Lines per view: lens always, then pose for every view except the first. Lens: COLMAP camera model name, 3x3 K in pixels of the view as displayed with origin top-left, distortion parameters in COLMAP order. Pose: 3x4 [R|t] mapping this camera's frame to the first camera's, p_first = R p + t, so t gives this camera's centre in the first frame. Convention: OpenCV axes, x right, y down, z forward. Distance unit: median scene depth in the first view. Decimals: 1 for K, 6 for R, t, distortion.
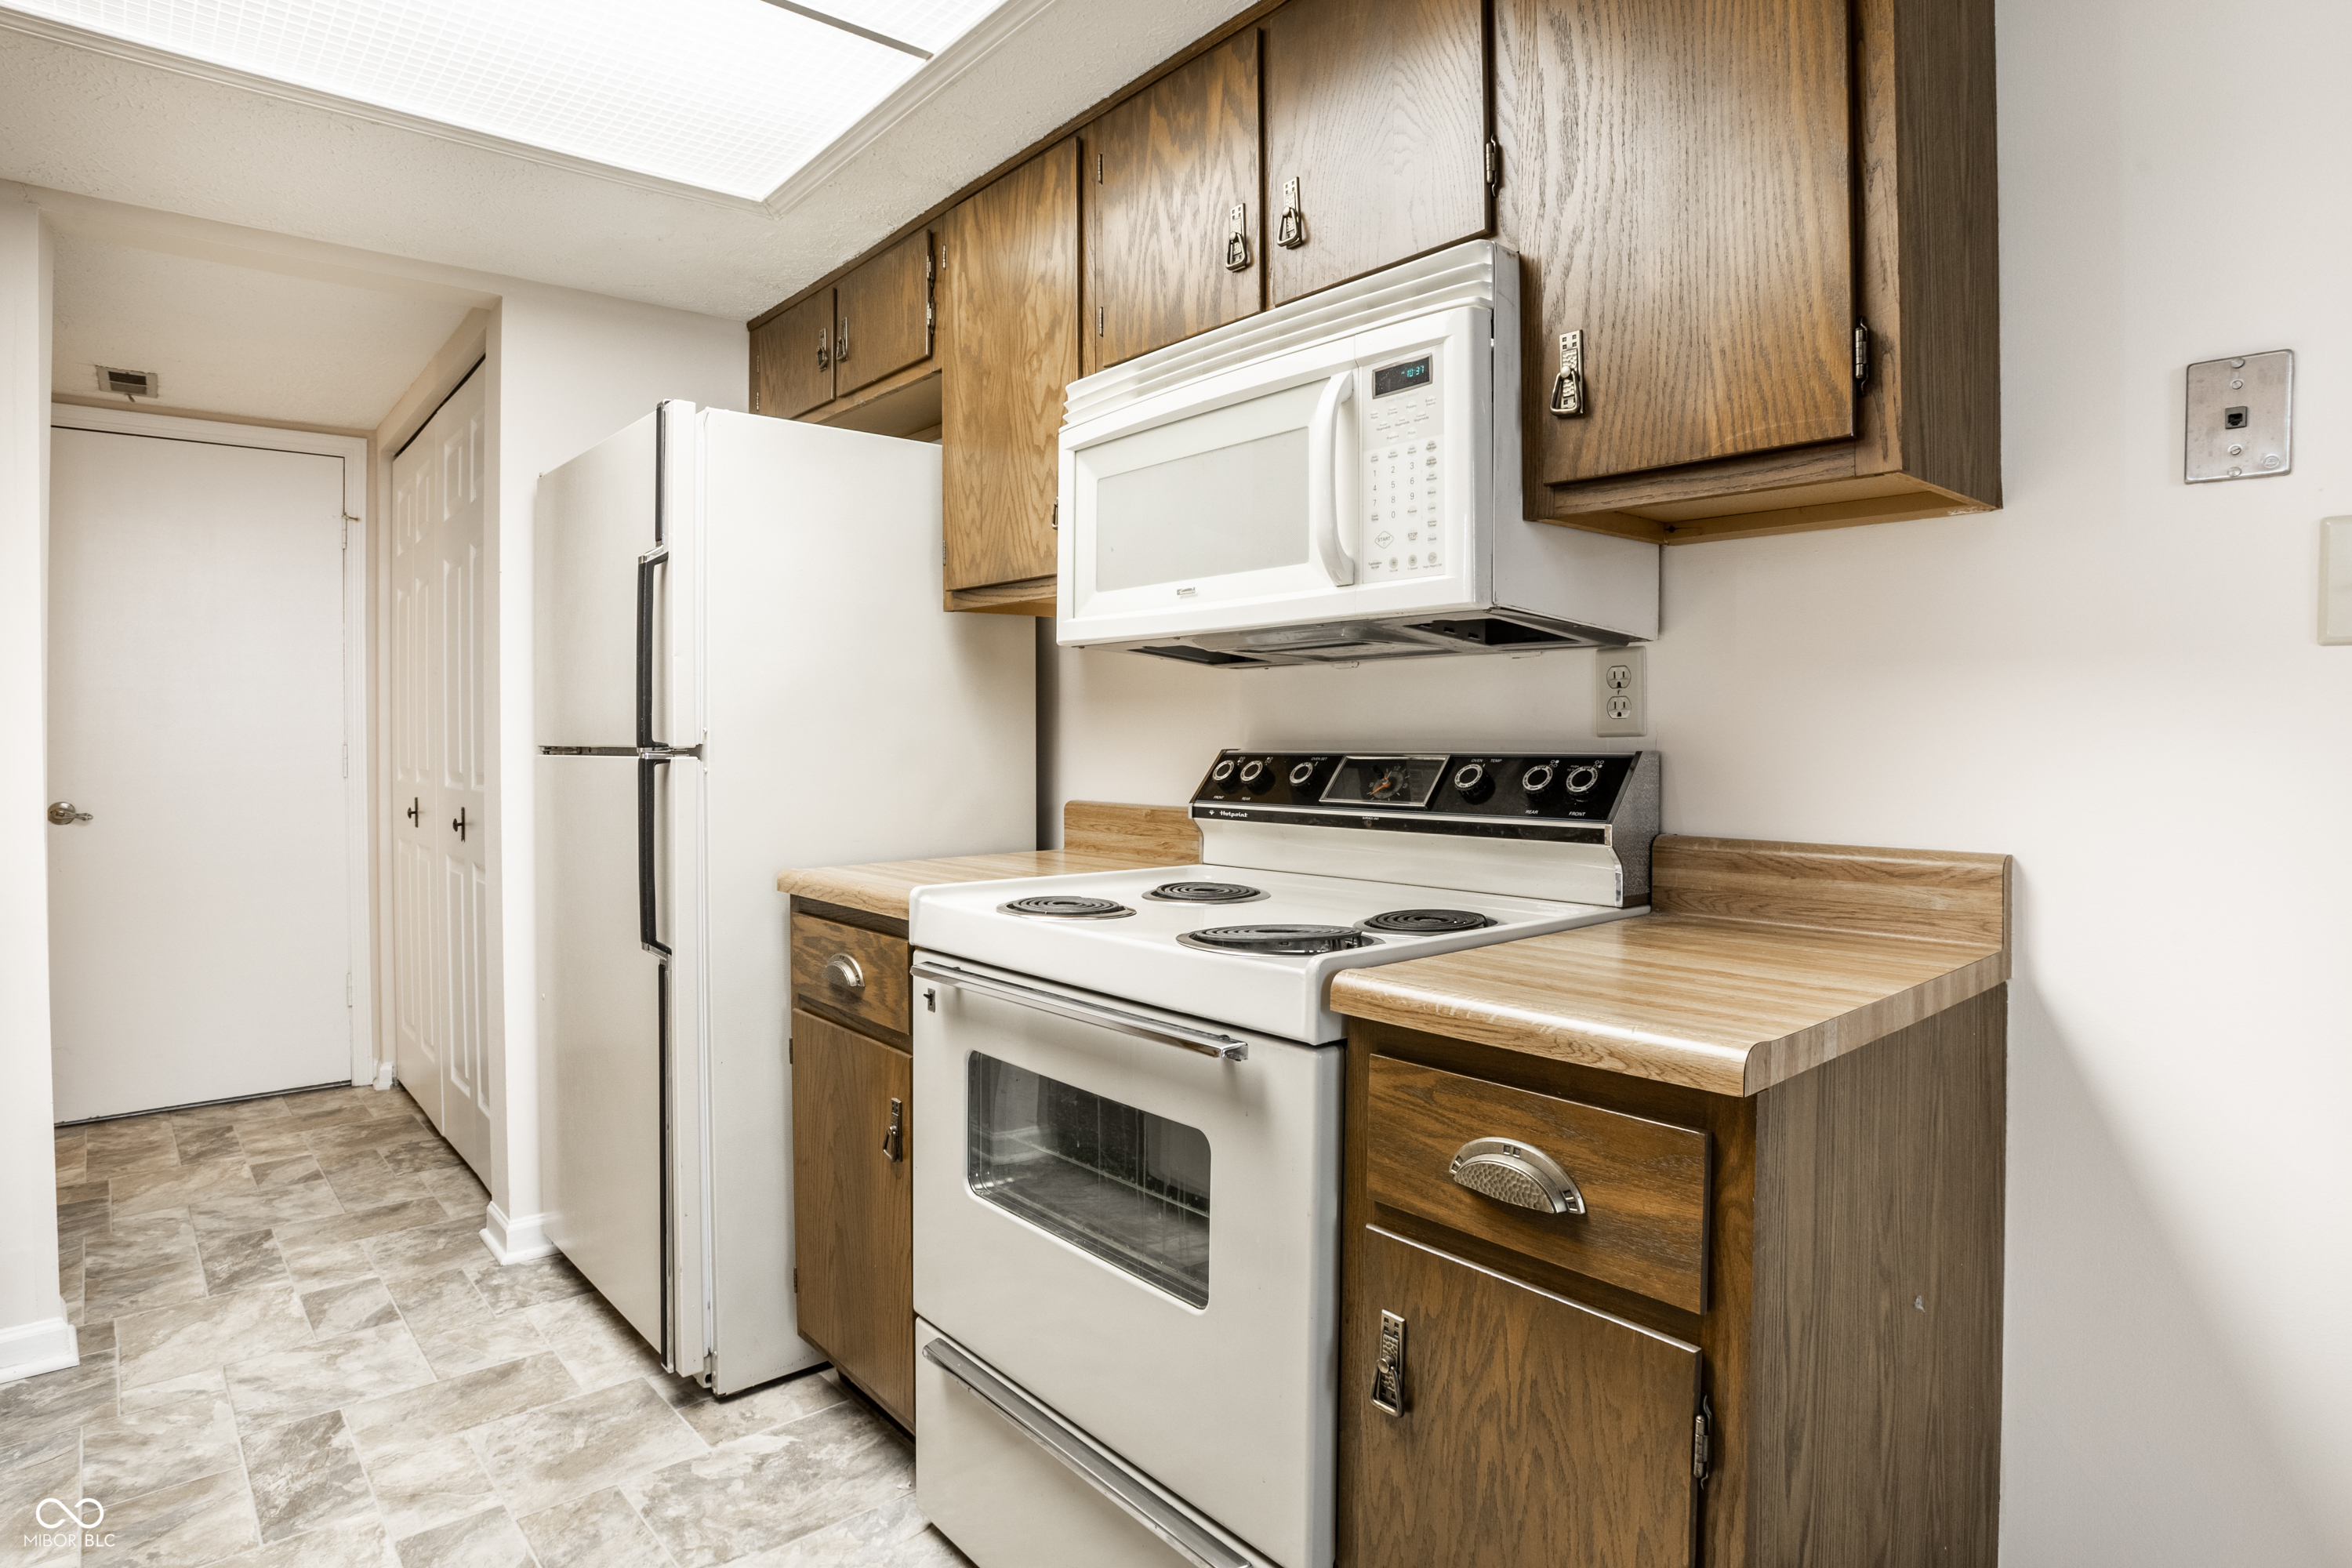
lens RADIAL K [[1257.3, 0, 1111.7], [0, 1257.3, 733.5], [0, 0, 1]] dist [-0.064351, 0.017739]
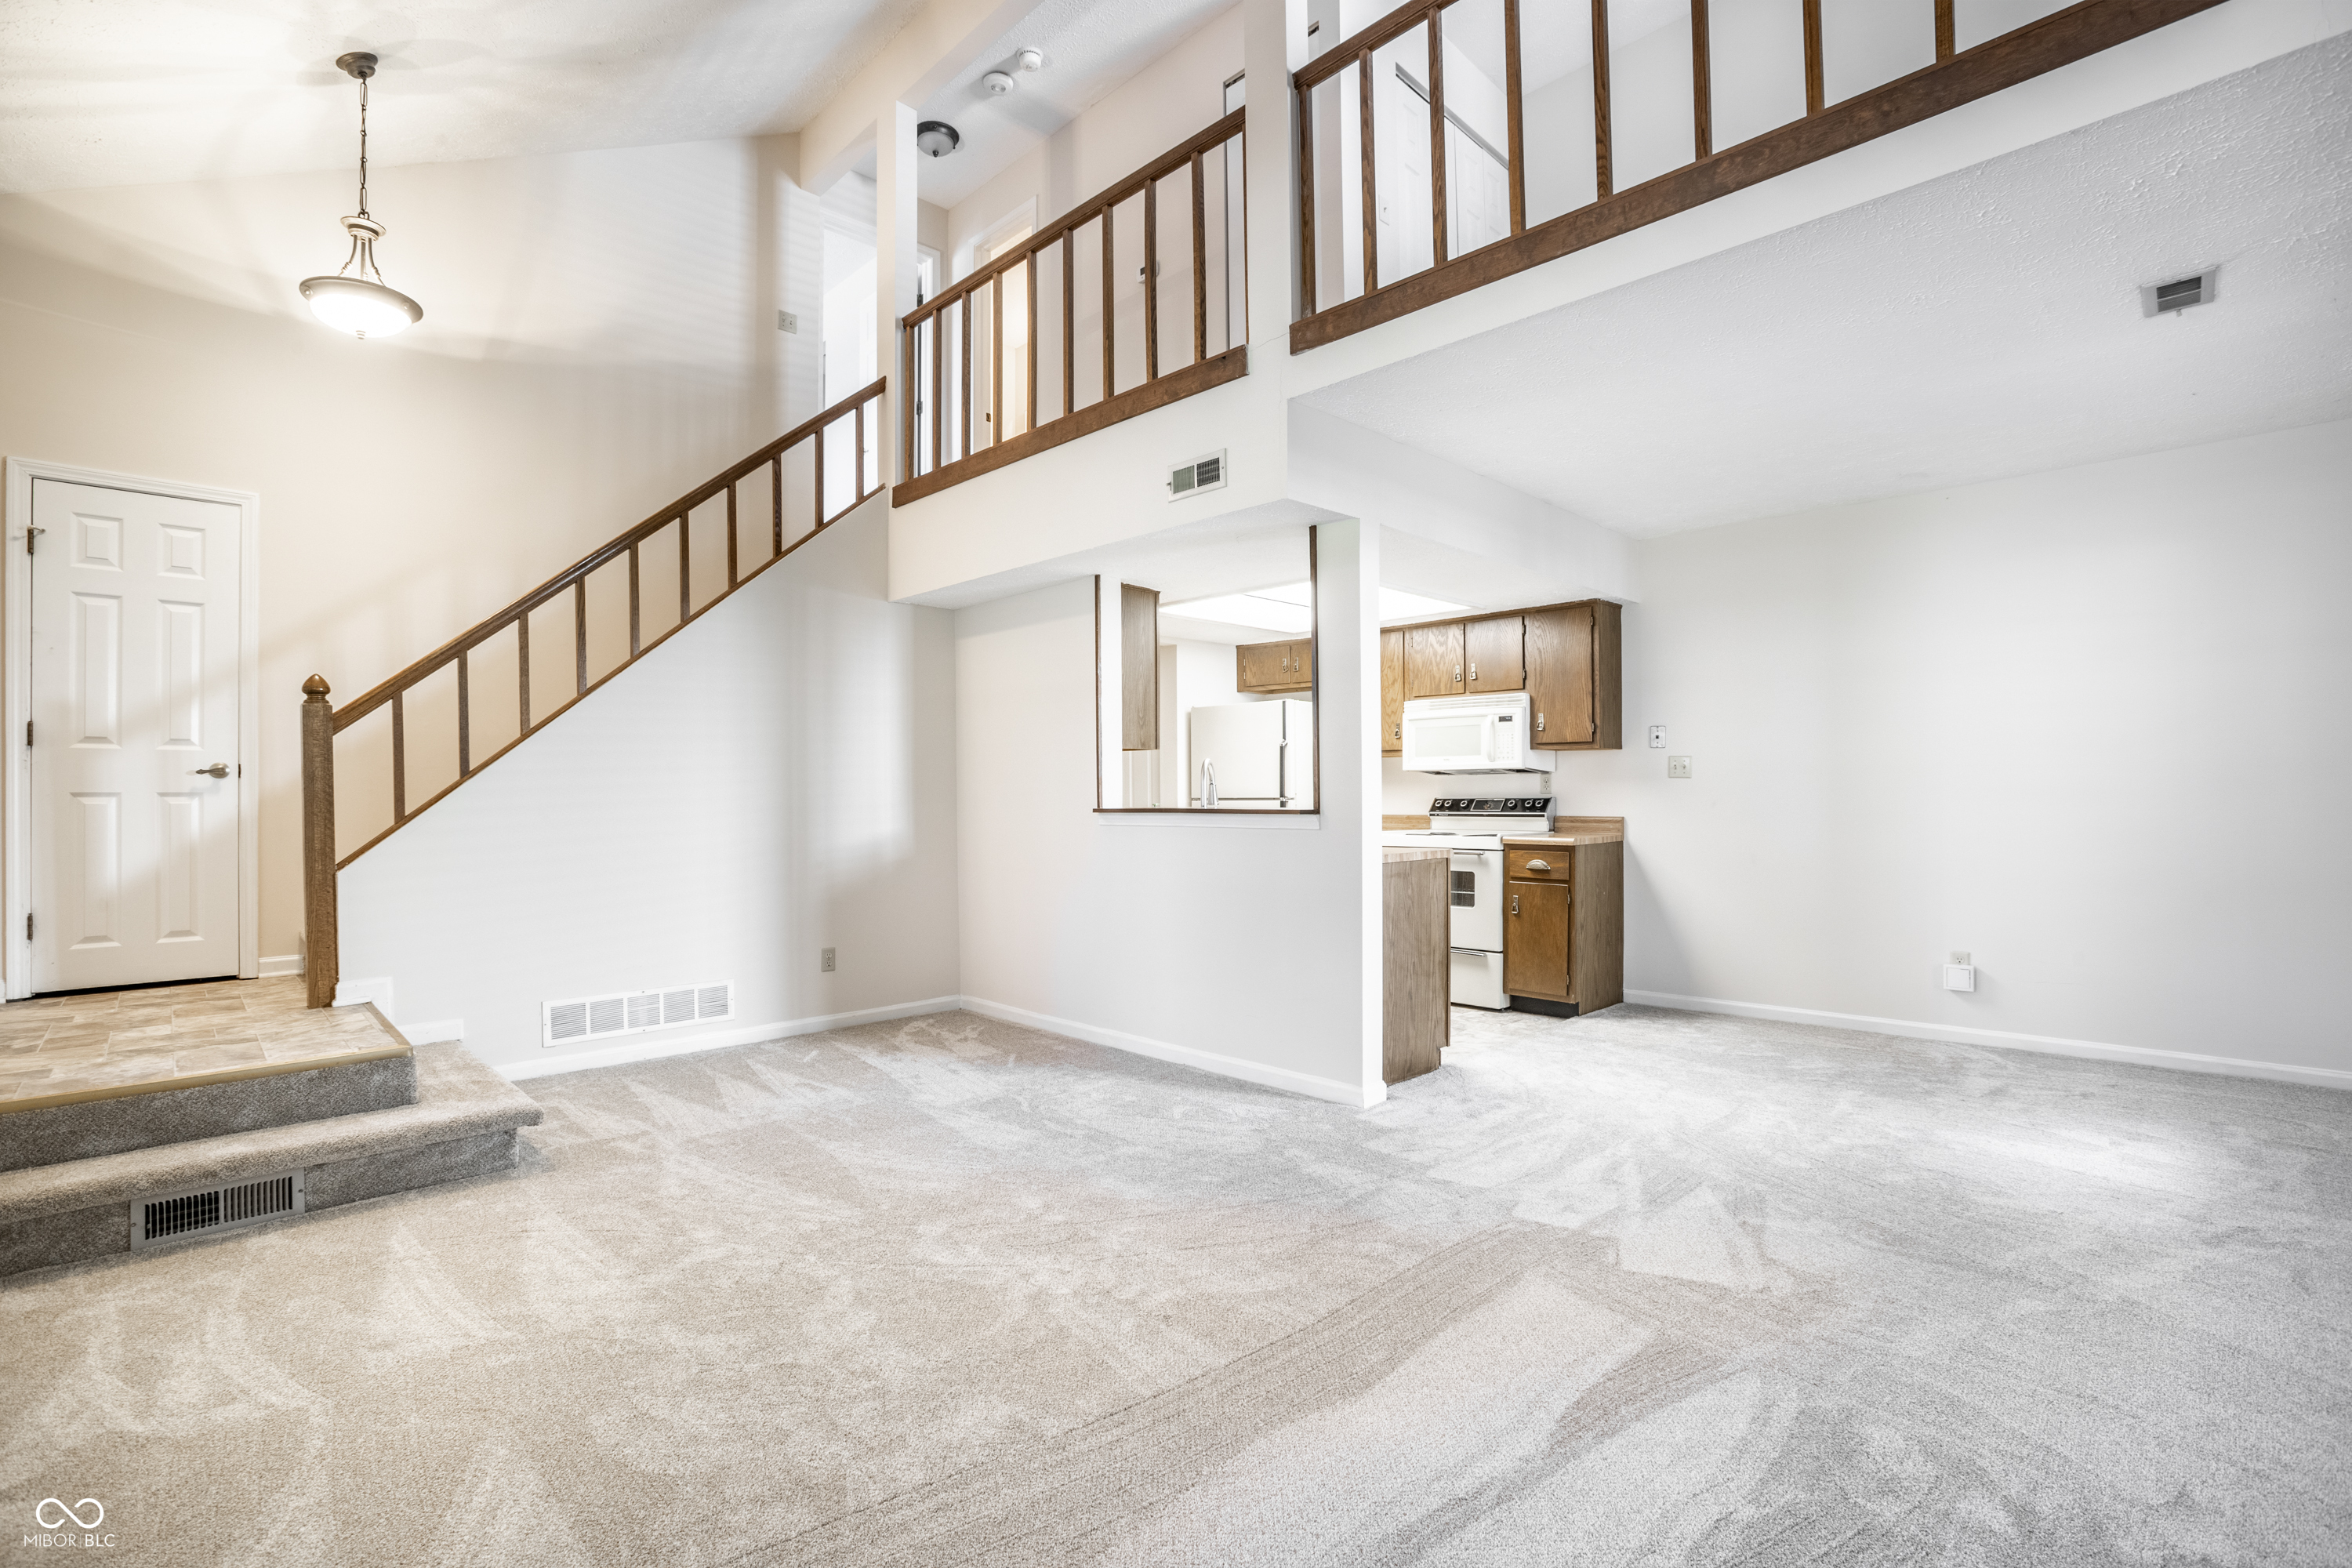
lens RADIAL K [[1025.7, 0, 1182.6], [0, 1025.7, 796.2], [0, 0, 1]] dist [-0.047245, 0.000478]
pose [[0.994501, 0.000397, 0.104722, -1.063227], [-0.000707, 0.999995, 0.002925, 0.000054], [-0.104720, -0.002983, 0.994497, -2.087742]]
